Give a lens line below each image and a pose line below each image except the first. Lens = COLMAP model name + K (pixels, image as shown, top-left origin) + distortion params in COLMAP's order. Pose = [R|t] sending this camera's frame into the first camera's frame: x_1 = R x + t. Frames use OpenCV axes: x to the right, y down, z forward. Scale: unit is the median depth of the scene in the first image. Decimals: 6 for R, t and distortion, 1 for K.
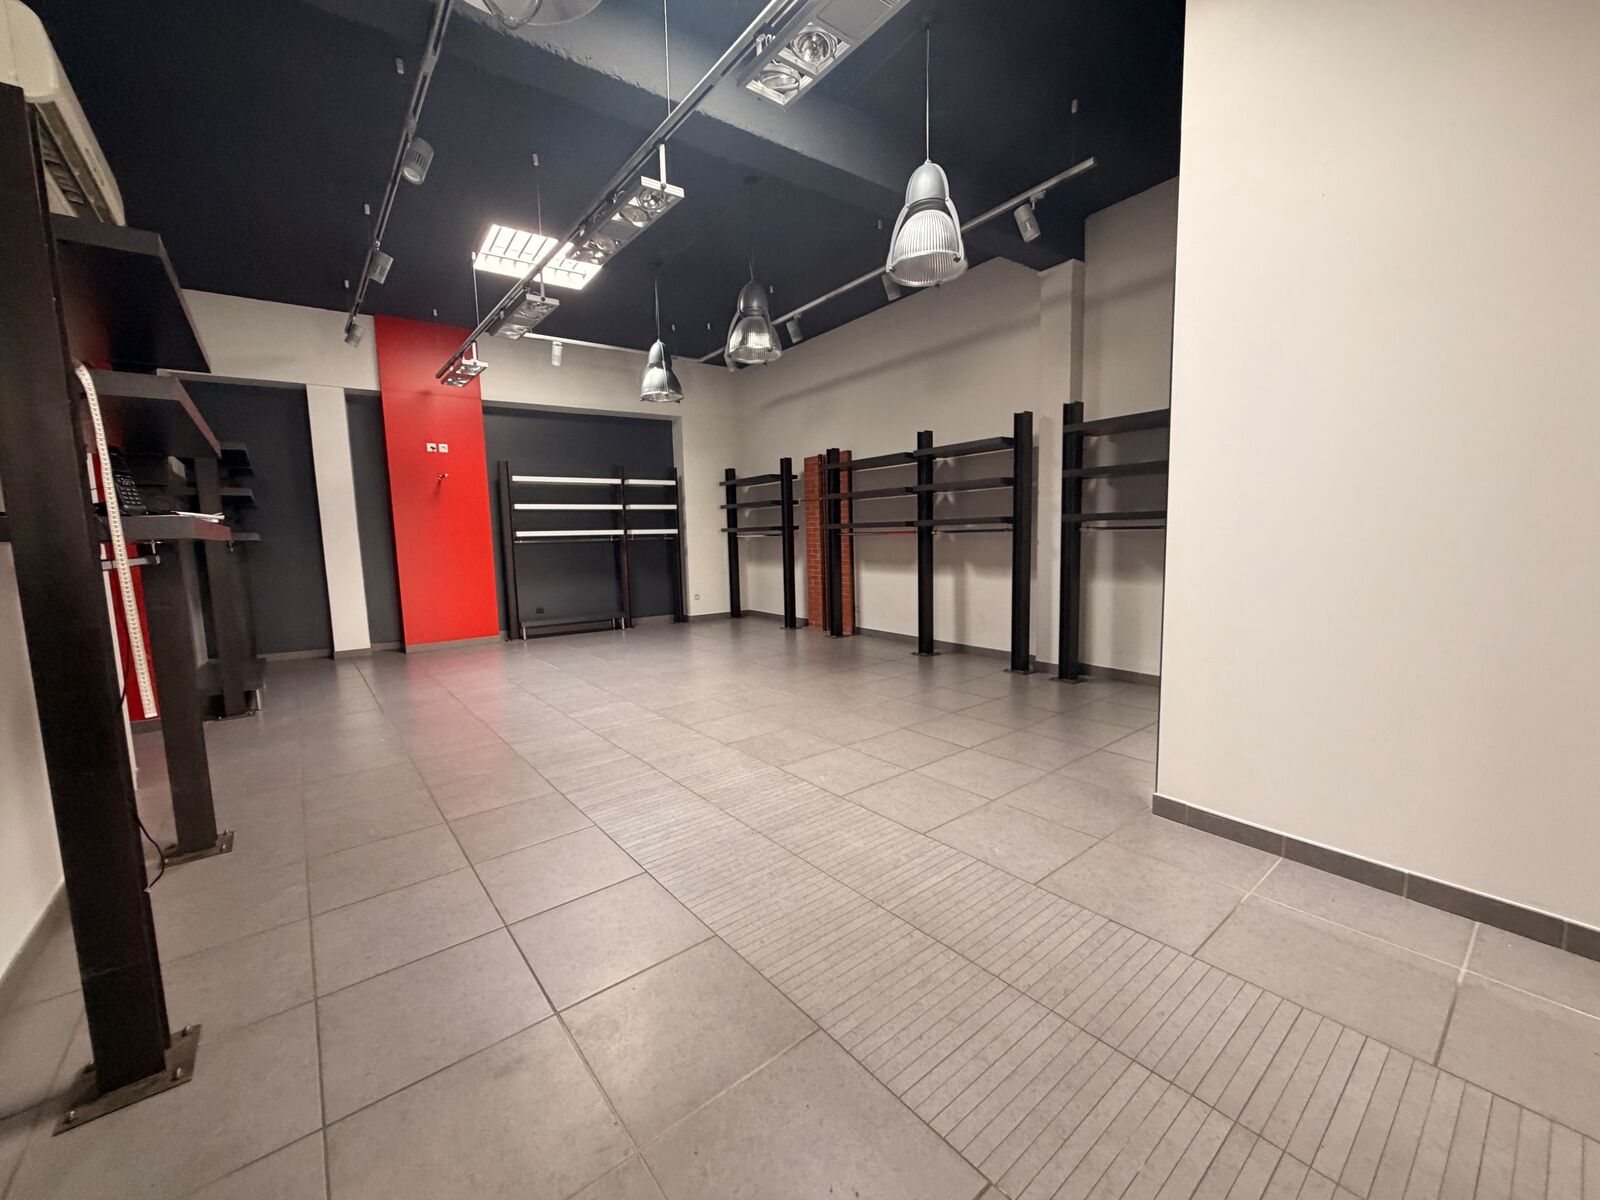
lens RADIAL K [[636.0, 0, 795.3], [0, 636.0, 599.1], [0, 0, 1]] dist [0.001924, 0.000144]
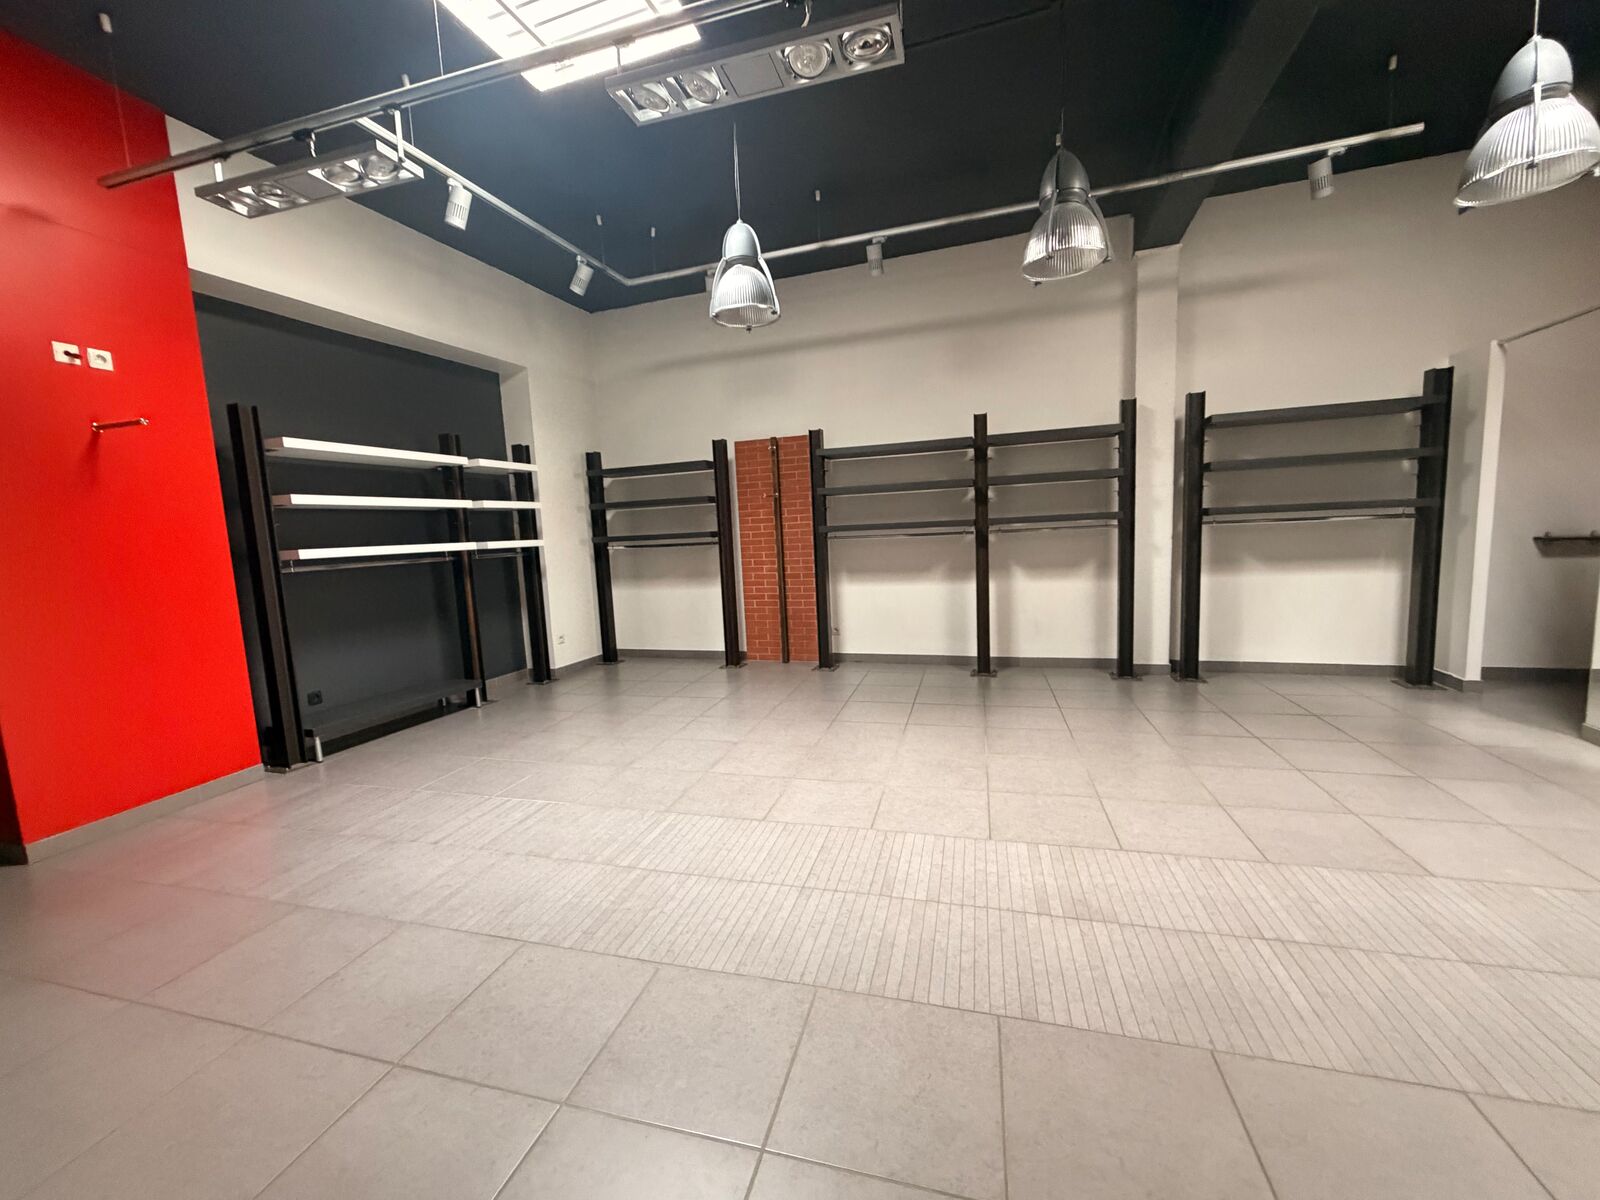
lens RADIAL K [[636.0, 0, 795.2], [0, 636.0, 601.6], [0, 0, 1]] dist [0.001924, 0.000144]
pose [[0.812352, -0.080598, 0.577571, -0.434766], [0.087153, 0.996060, 0.016416, -0.041765], [-0.576619, 0.037001, 0.816175, 0.388331]]
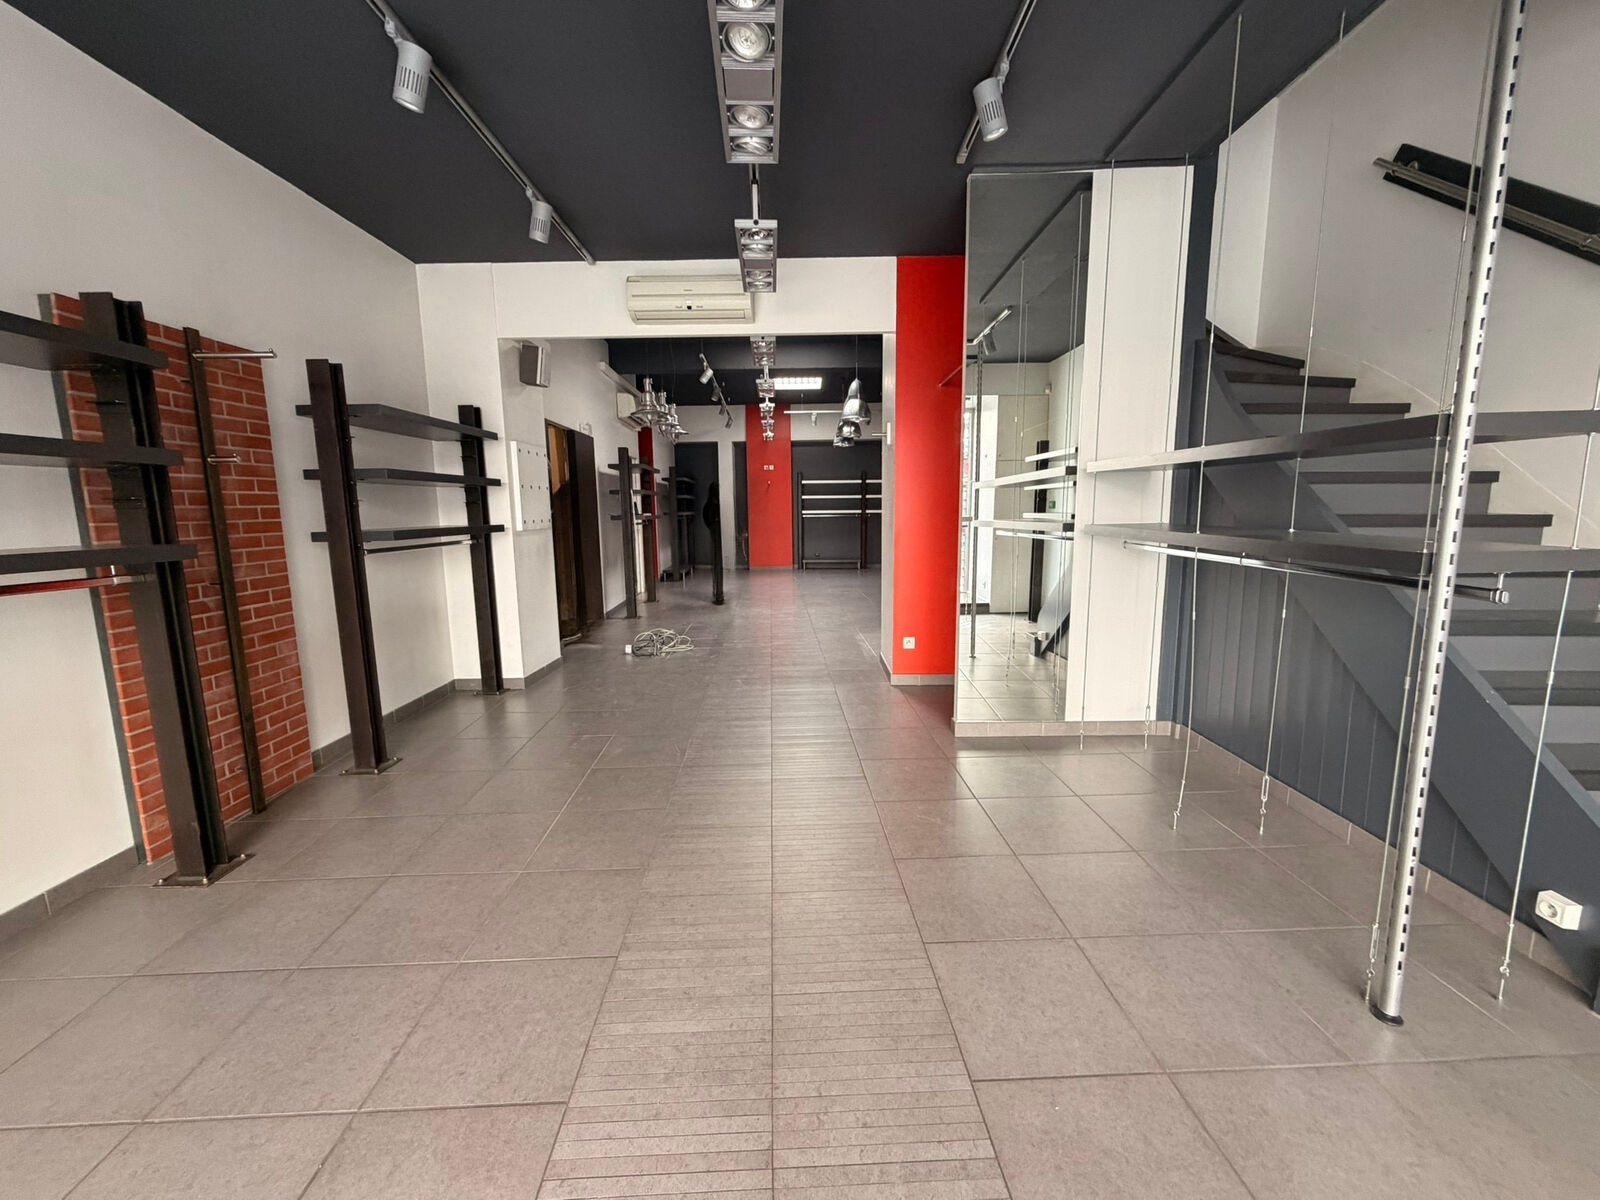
lens RADIAL K [[634.3, 0, 797.5], [0, 634.3, 602.3], [0, 0, 1]] dist [0.002081, -0.000323]
pose [[0.805965, 0.101569, -0.583185, 0.693639], [-0.070783, 0.994637, 0.075406, 0.023211], [0.587717, -0.019495, 0.808832, -0.541133]]
